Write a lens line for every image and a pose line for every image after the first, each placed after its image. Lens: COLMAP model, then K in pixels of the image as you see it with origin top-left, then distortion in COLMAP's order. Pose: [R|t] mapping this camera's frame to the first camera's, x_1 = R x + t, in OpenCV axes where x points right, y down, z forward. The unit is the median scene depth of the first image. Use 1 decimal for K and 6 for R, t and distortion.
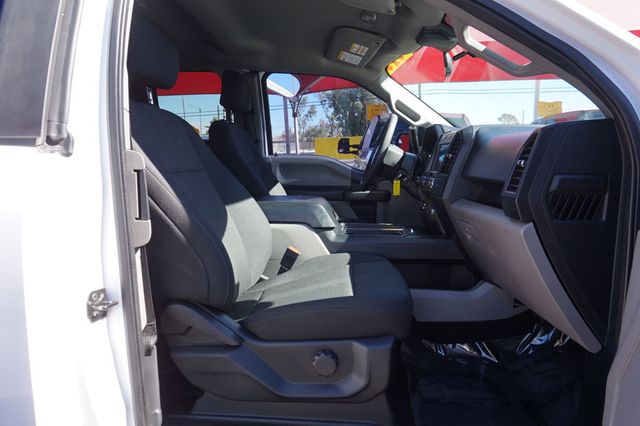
lens RADIAL K [[428.4, 0, 318.3], [0, 428.4, 212.7], [0, 0, 1]] dist [-0.029638, 0.009000]
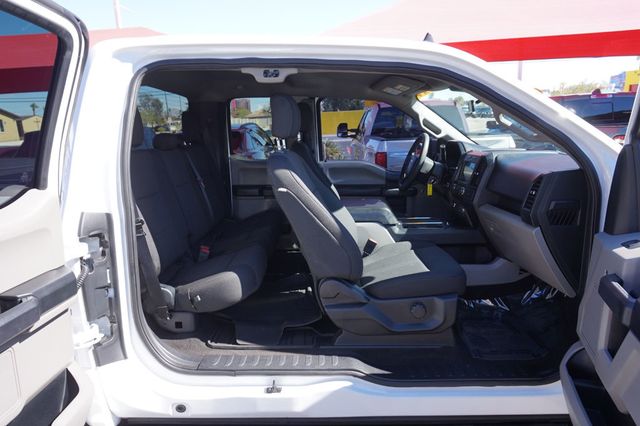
lens RADIAL K [[428.4, 0, 321.2], [0, 428.4, 213.6], [0, 0, 1]] dist [-0.029638, 0.009000]
pose [[0.998447, -0.030346, 0.046724, -0.299195], [0.027407, 0.997681, 0.062303, -0.101662], [-0.048506, -0.060926, 0.996963, -0.445111]]
